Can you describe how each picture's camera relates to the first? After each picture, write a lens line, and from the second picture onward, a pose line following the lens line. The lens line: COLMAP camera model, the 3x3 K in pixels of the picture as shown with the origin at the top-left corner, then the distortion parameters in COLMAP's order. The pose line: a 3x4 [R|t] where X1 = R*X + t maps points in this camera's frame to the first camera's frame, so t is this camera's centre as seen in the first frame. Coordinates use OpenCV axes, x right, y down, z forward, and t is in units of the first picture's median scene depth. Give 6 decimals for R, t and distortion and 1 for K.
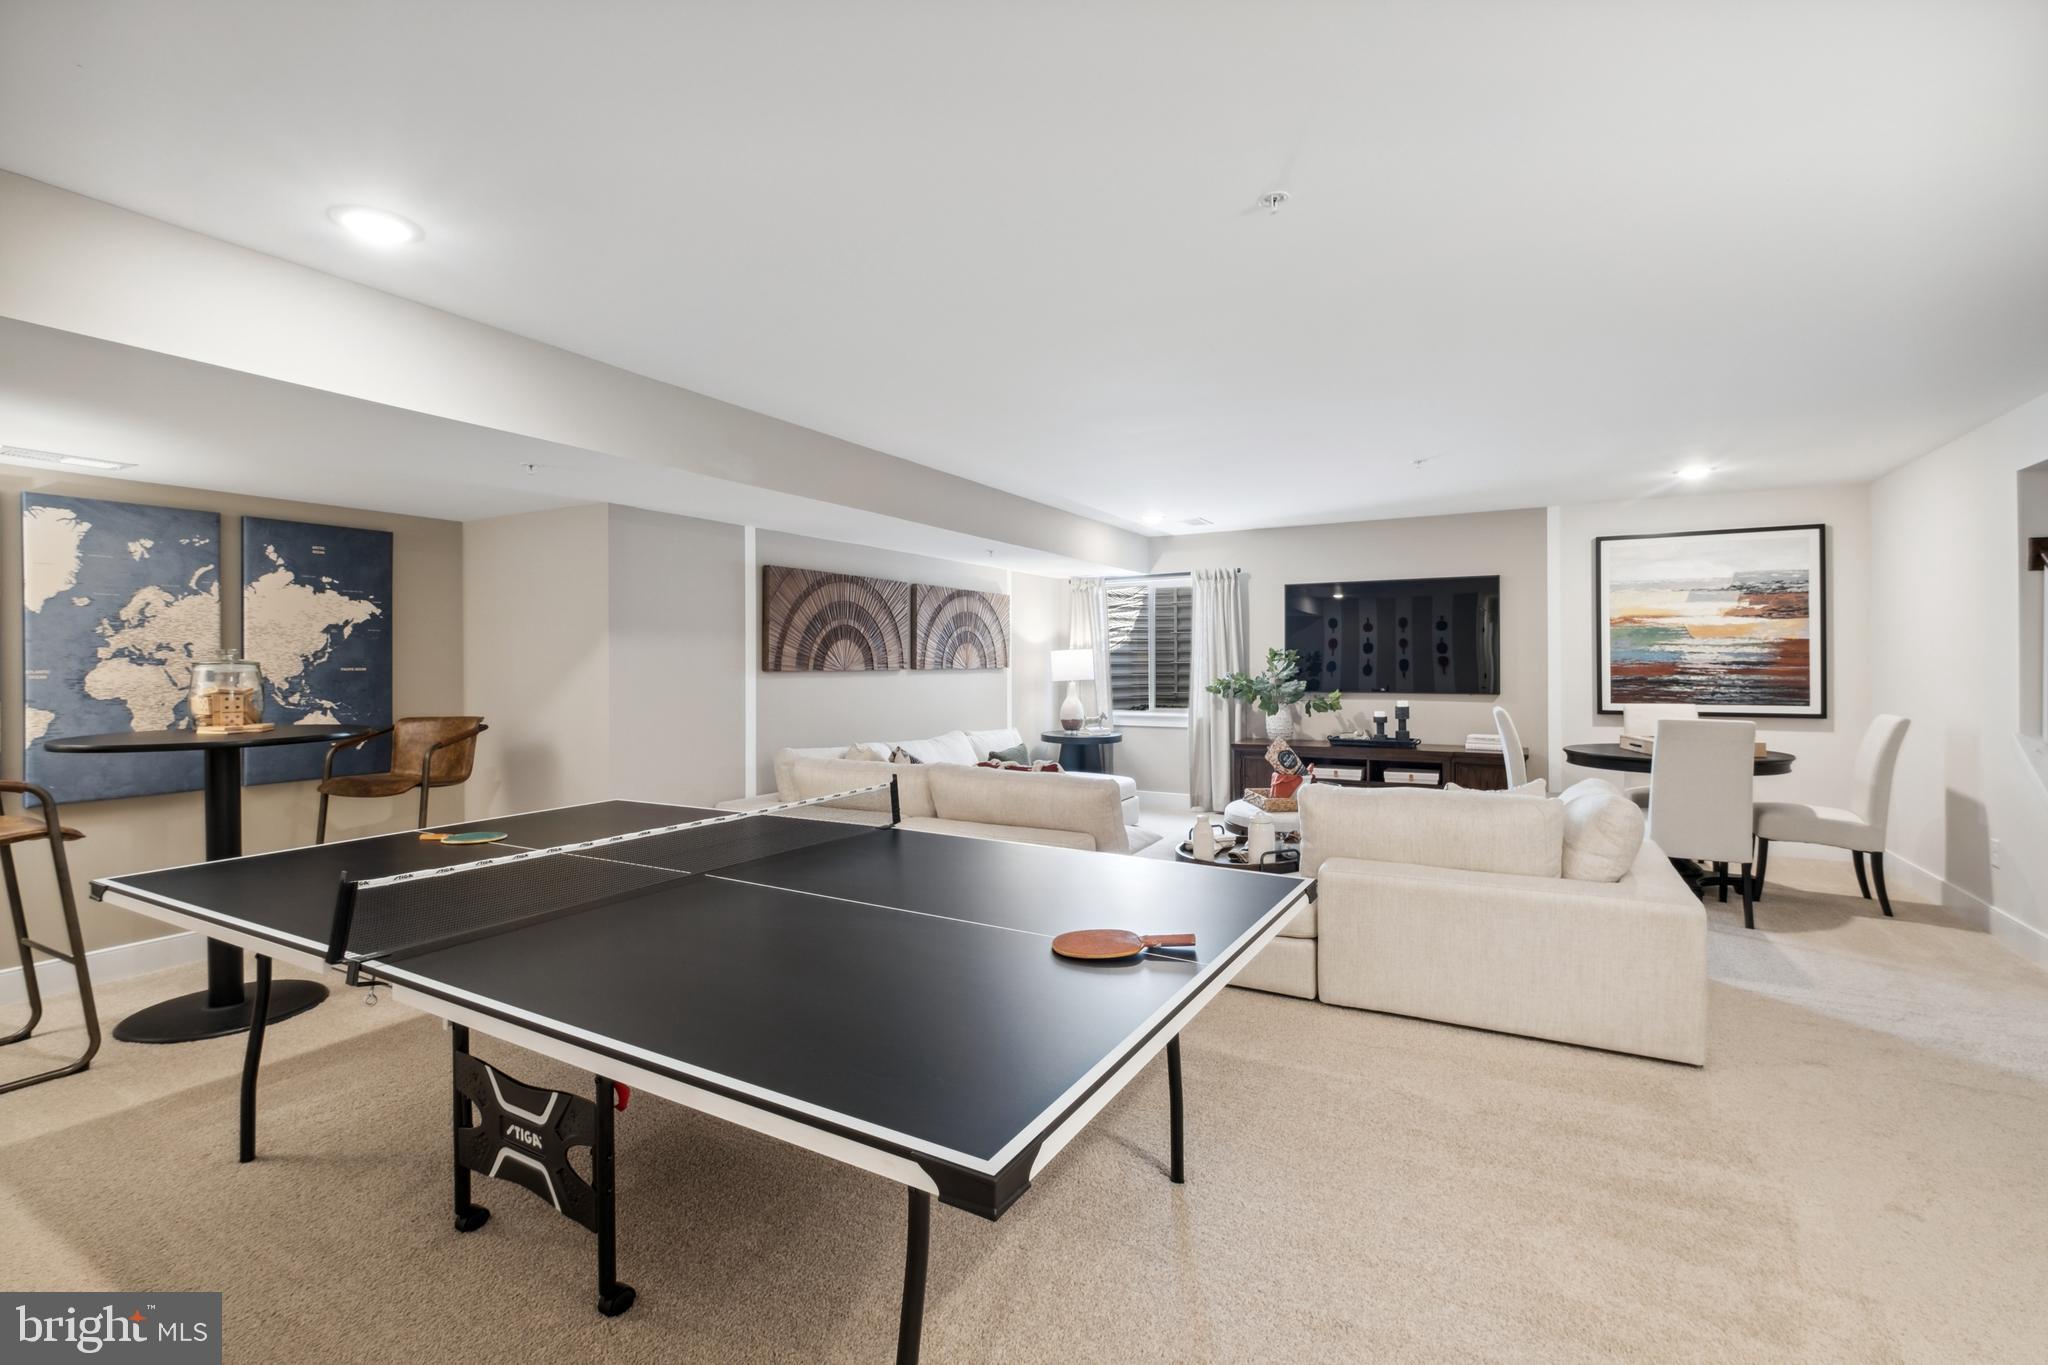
lens RADIAL K [[895.0, 0, 1033.7], [0, 895.0, 657.5], [0, 0, 1]] dist [-0.001285, -0.000830]
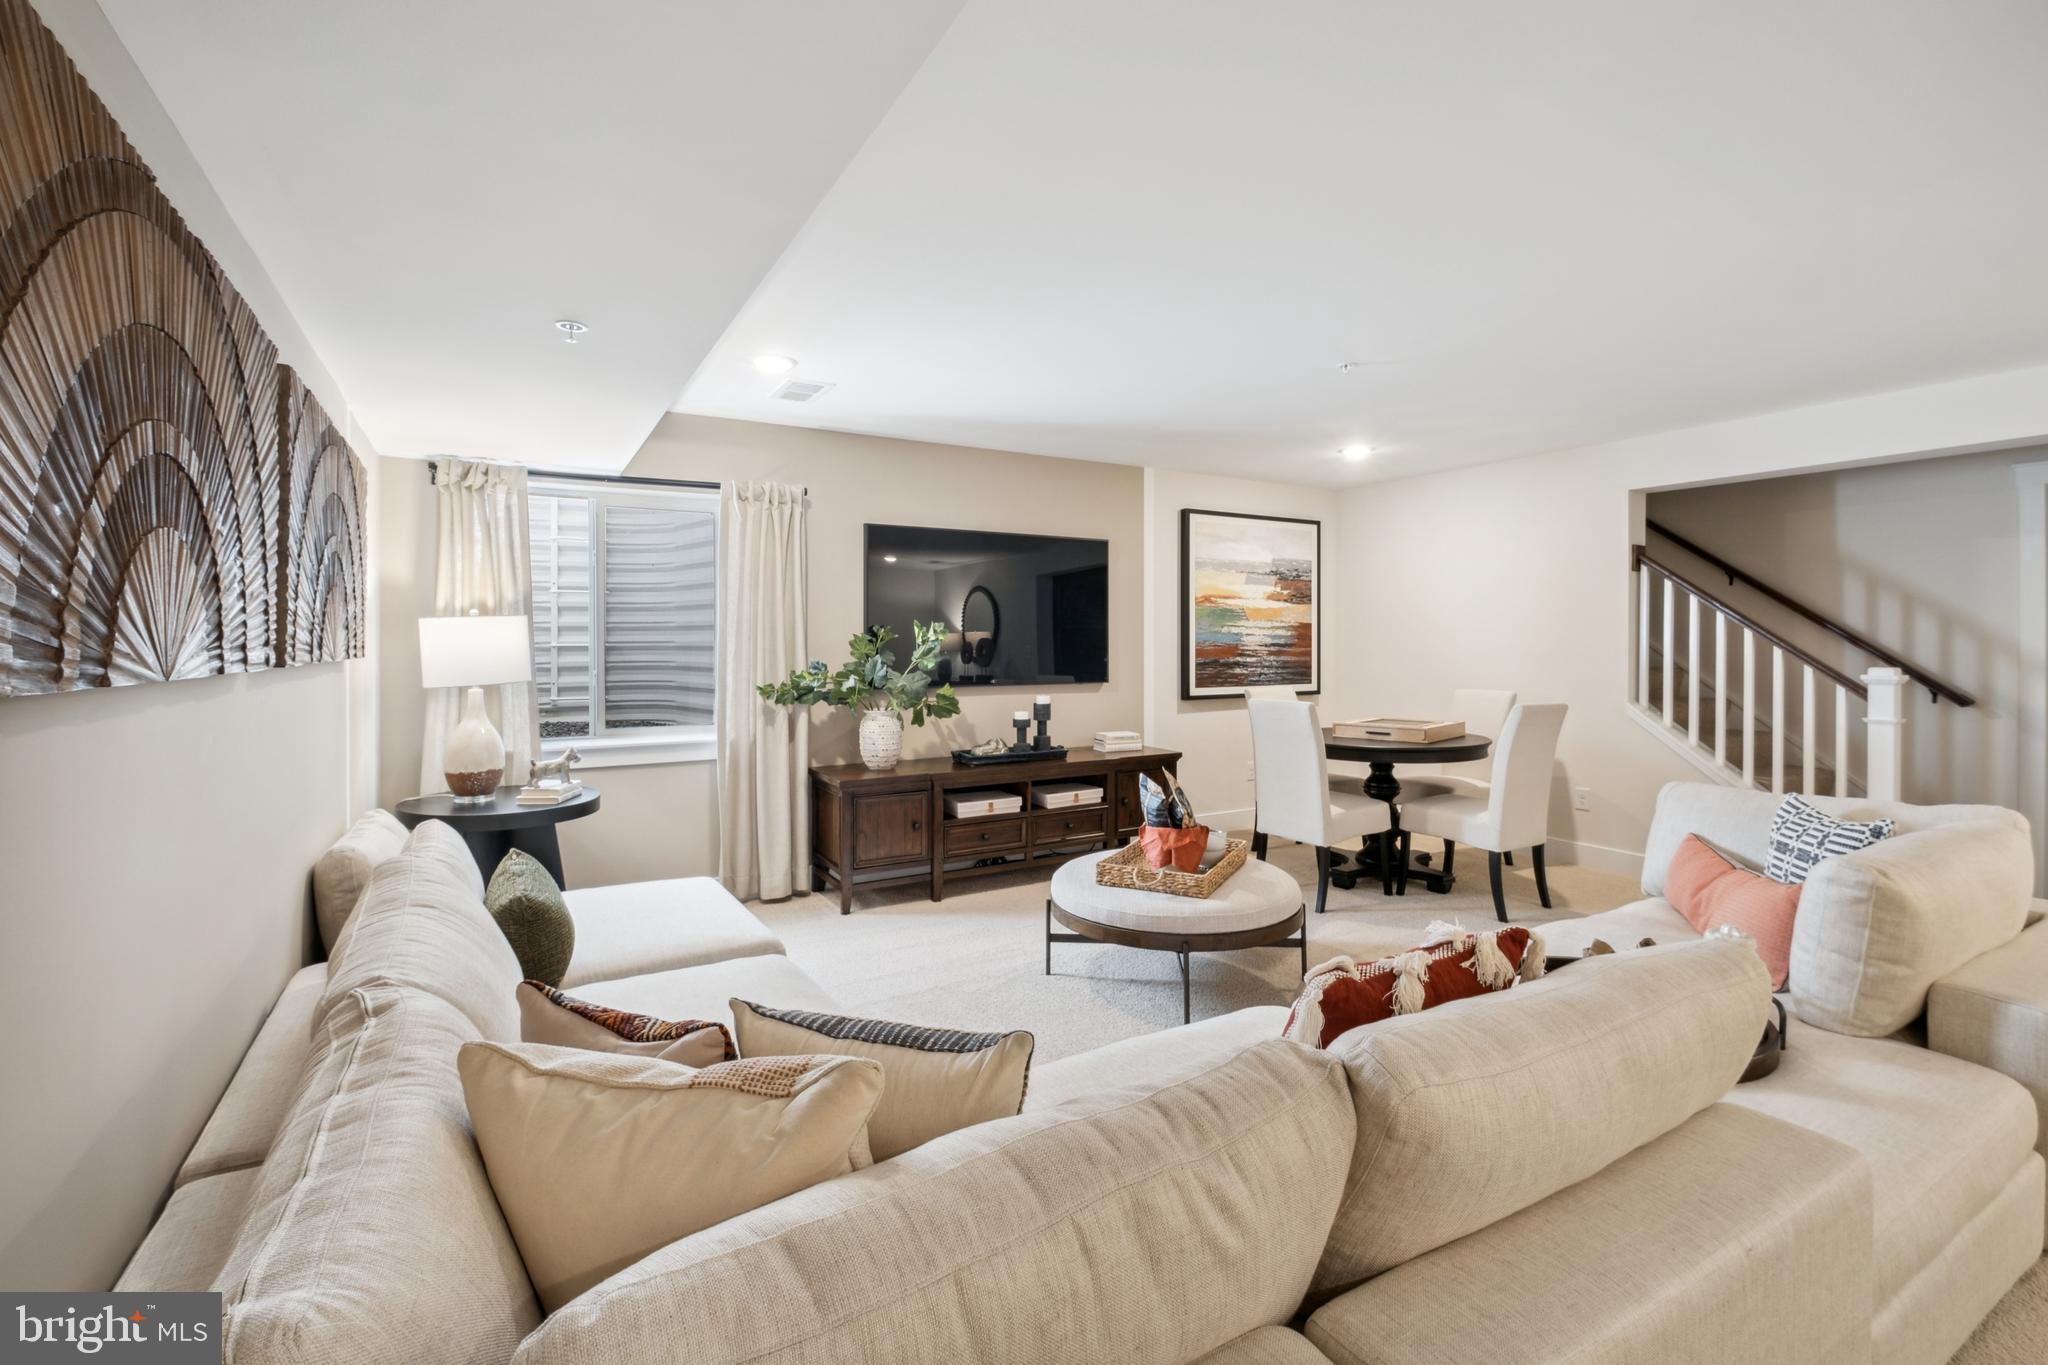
lens RADIAL K [[909.0, 0, 1025.2], [0, 909.0, 644.0], [0, 0, 1]] dist [0.003650, 0.000221]
pose [[0.513561, -0.005127, 0.858038, -0.264037], [-0.011916, 0.999843, 0.013106, -0.005095], [-0.857970, -0.016955, 0.513419, 0.665653]]
